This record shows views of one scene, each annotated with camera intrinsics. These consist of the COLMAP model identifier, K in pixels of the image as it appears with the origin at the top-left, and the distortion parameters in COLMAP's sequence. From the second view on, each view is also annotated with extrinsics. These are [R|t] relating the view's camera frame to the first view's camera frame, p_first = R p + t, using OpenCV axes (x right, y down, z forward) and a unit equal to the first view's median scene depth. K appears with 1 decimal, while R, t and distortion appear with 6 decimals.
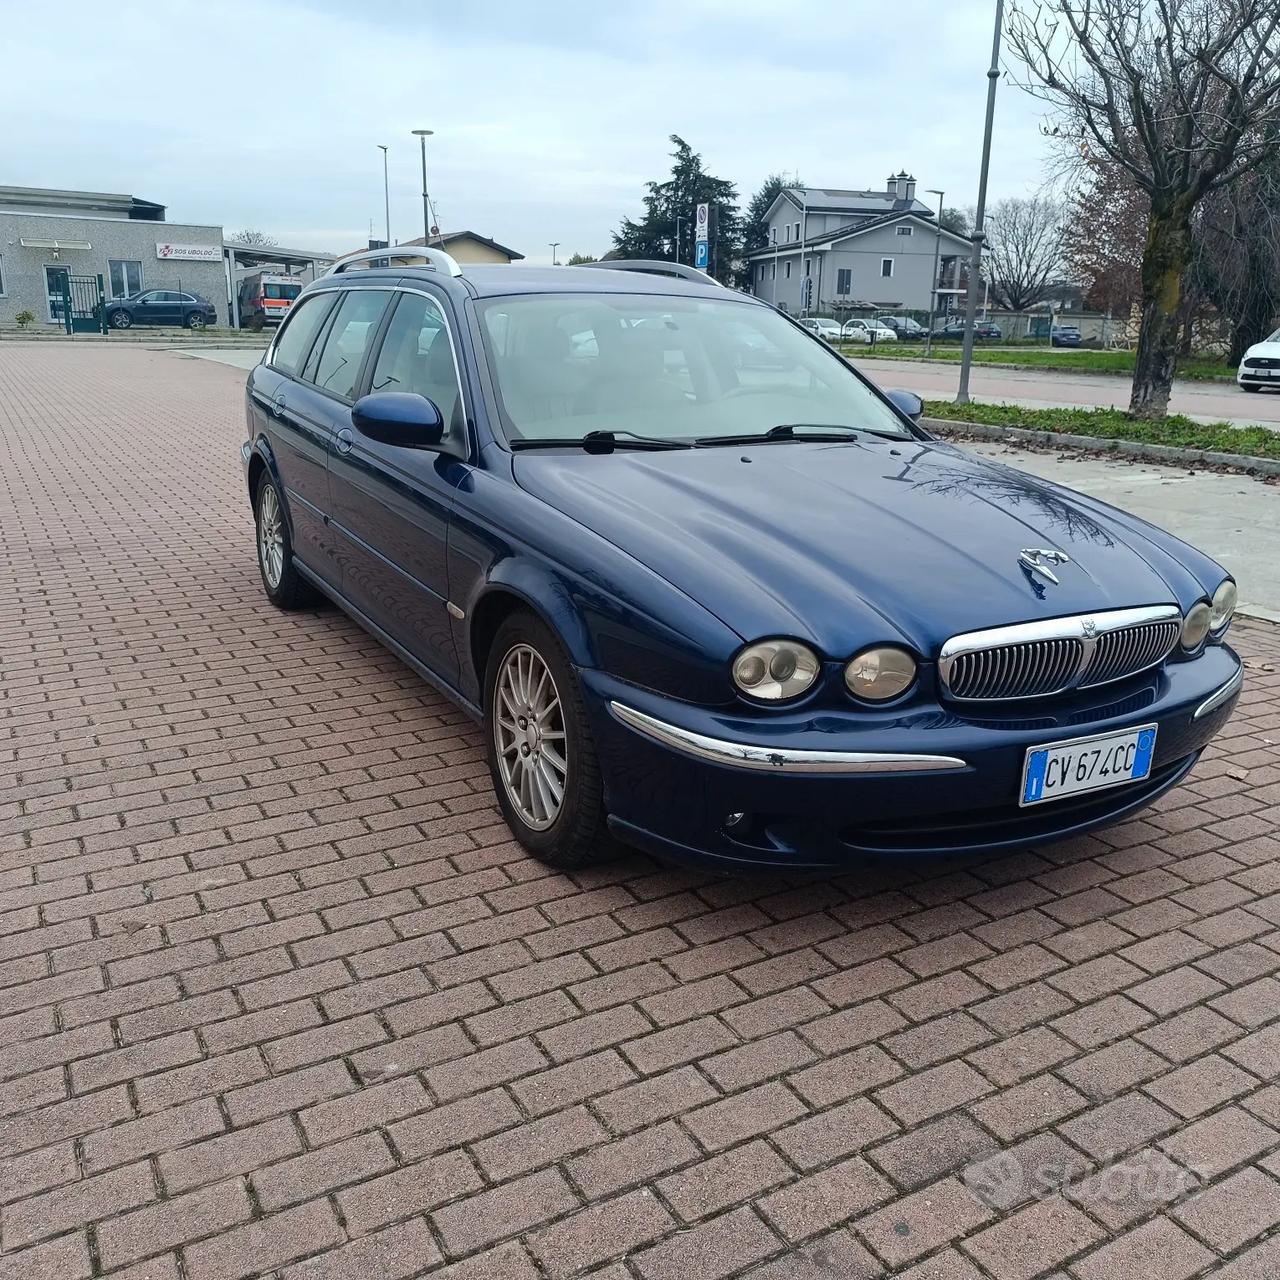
lens RADIAL K [[1166.8, 0, 654.6], [0, 1166.8, 652.1], [0, 0, 1]] dist [0.015251, 0.000000]
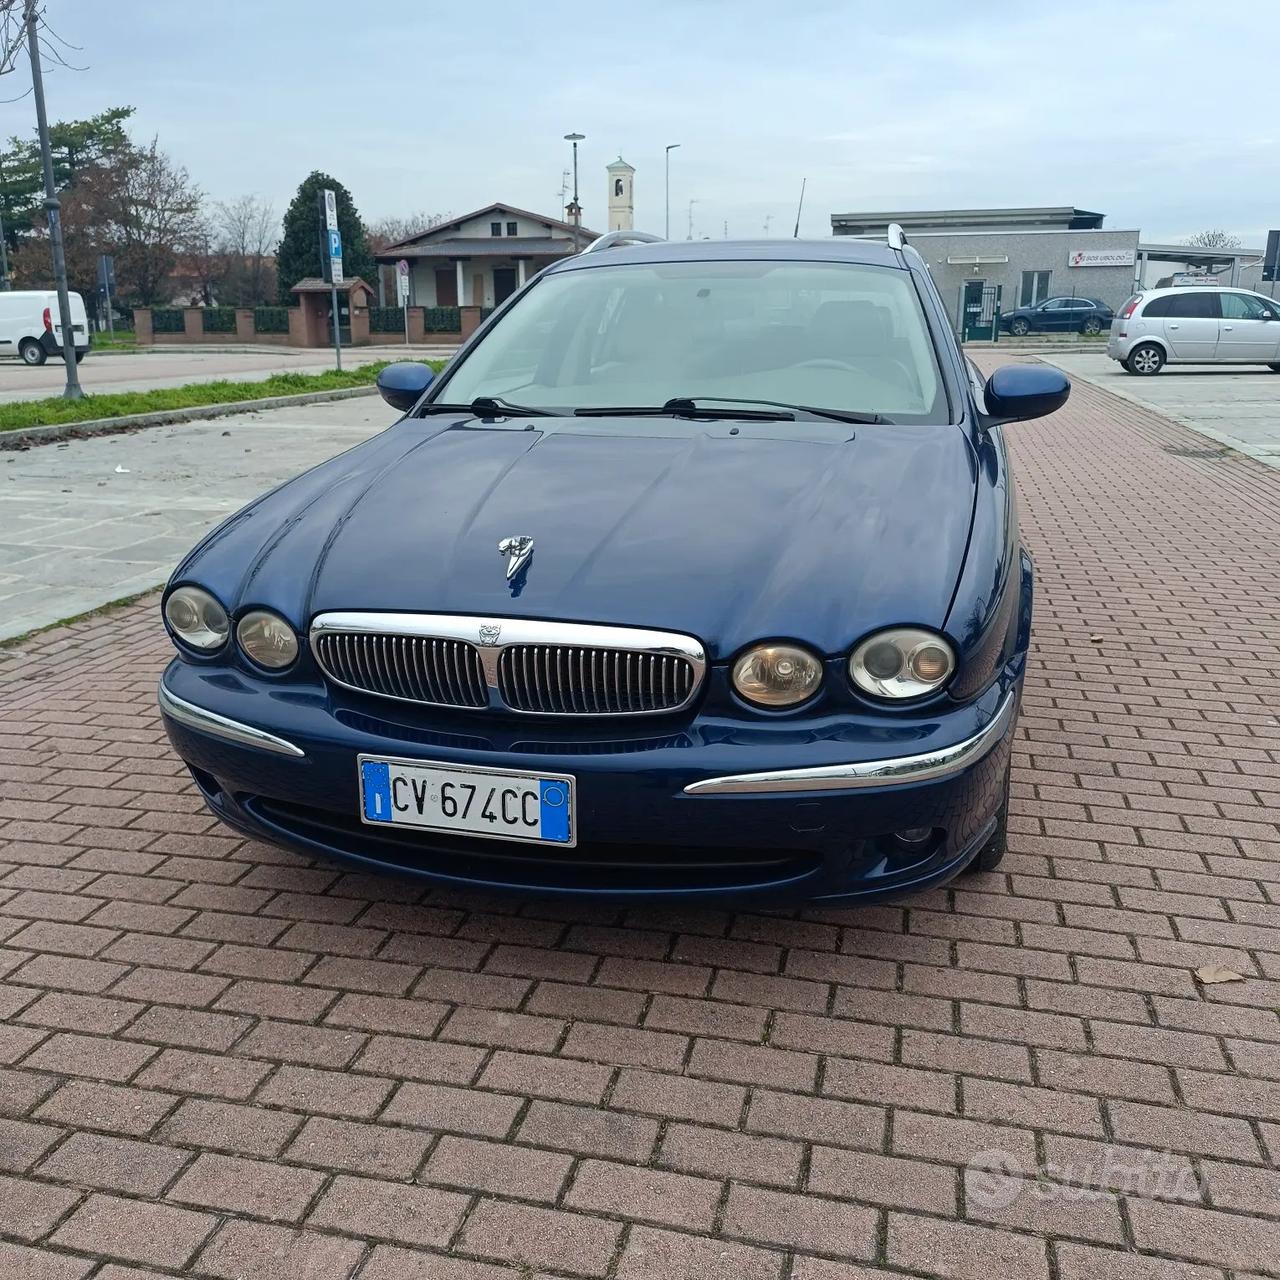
lens RADIAL K [[1166.8, 0, 638.6], [0, 1166.8, 633.1], [0, 0, 1]] dist [0.015251, 0.000000]
pose [[0.719573, 0.152687, -0.677423, 0.900015], [-0.167303, 0.984911, 0.044280, -0.067005], [0.673962, 0.081472, 0.734260, 0.438385]]
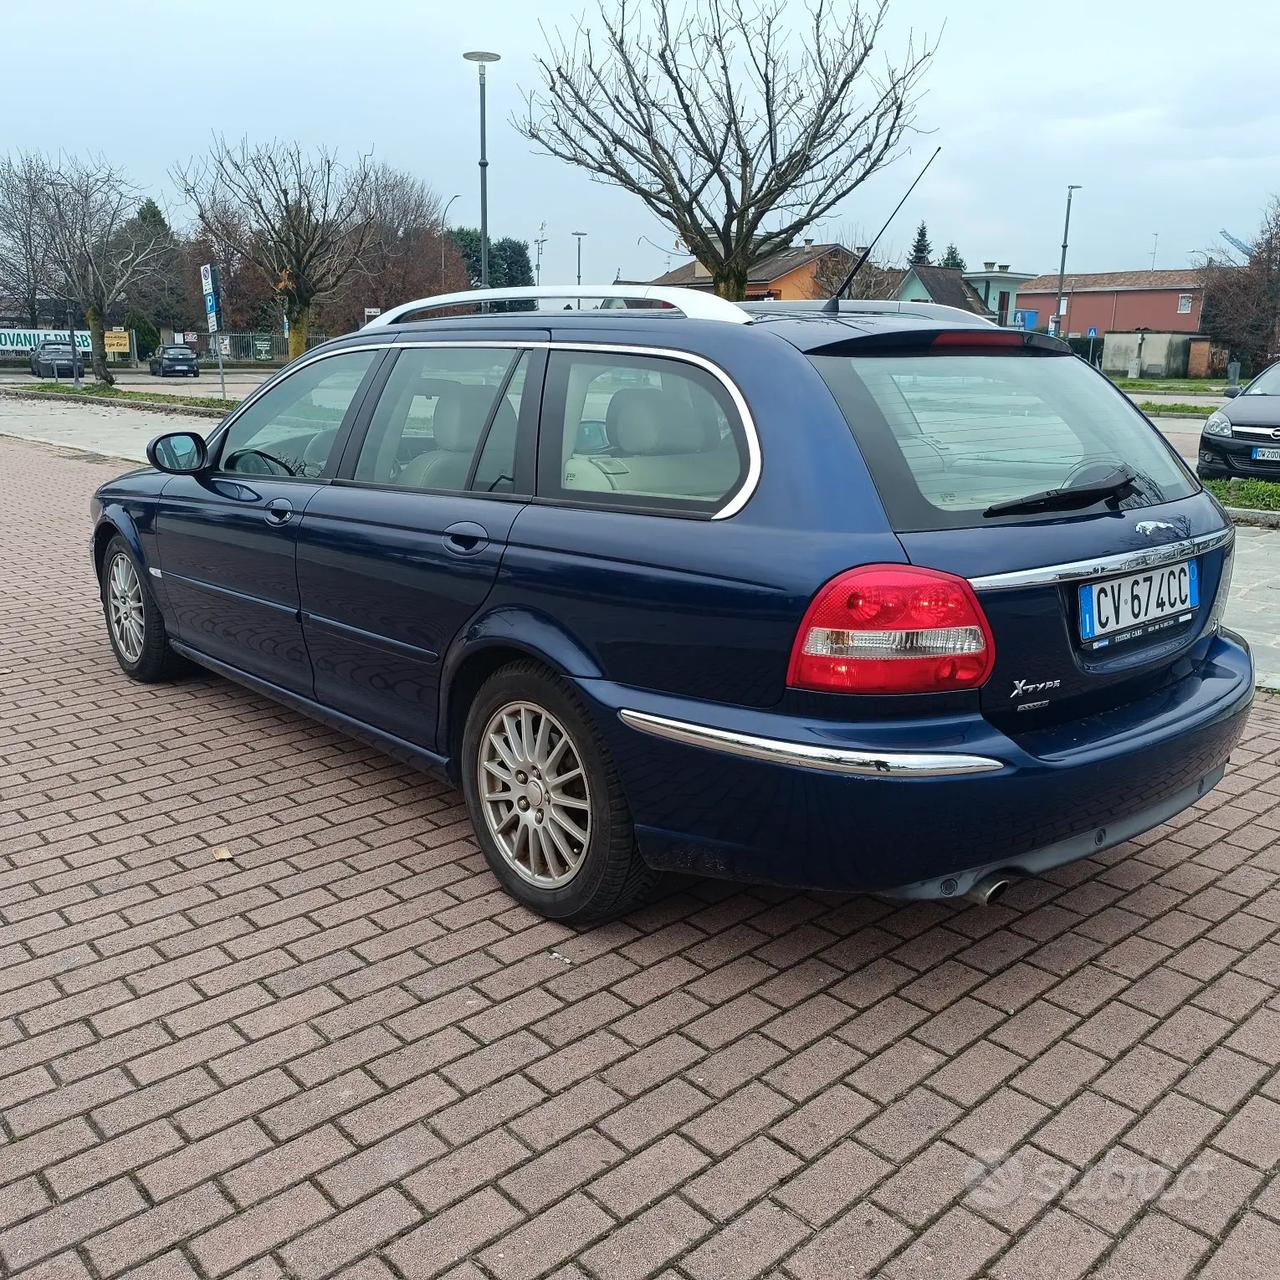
lens RADIAL K [[1166.8, 0, 632.5], [0, 1166.8, 632.2], [0, 0, 1]] dist [0.015251, 0.000000]
pose [[-0.977457, 0.011114, -0.210844, 0.077328], [-0.092514, 0.875099, 0.475019, -0.904455], [0.189789, 0.483816, -0.854343, 3.112131]]
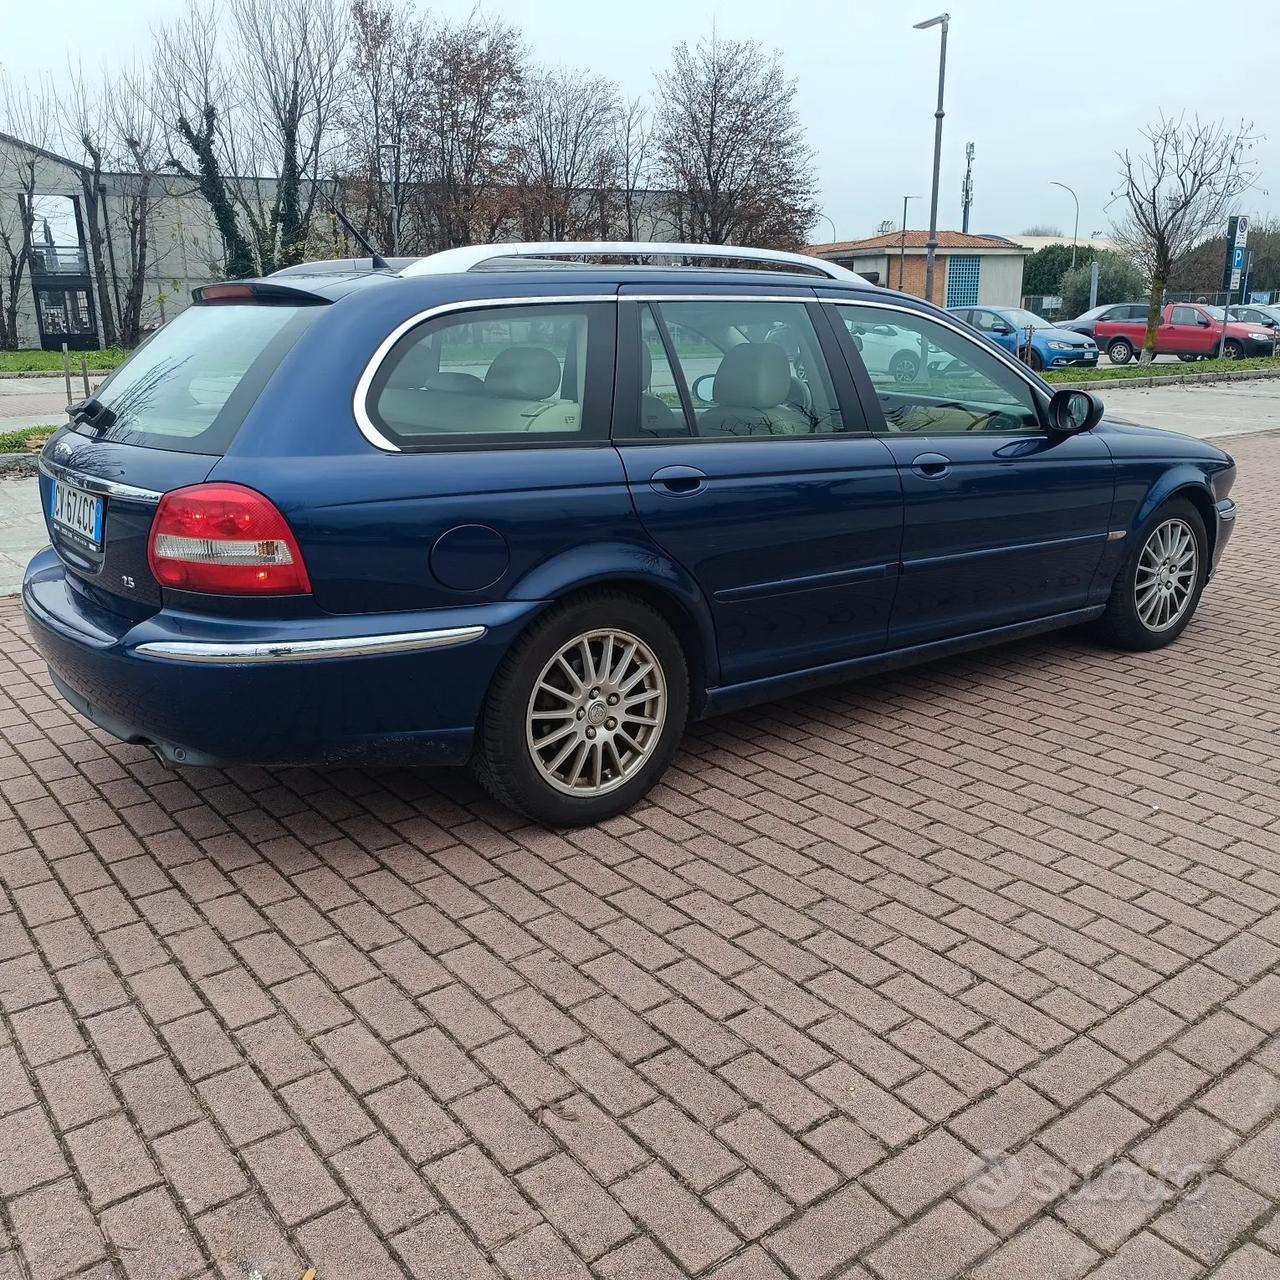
lens RADIAL K [[1166.8, 0, 642.6], [0, 1166.8, 642.3], [0, 0, 1]] dist [0.015251, 0.000000]
pose [[-0.138428, -0.290060, 0.946944, -1.717232], [0.271613, 0.908369, 0.317949, -0.611612], [-0.952399, 0.301216, -0.046960, 1.934924]]
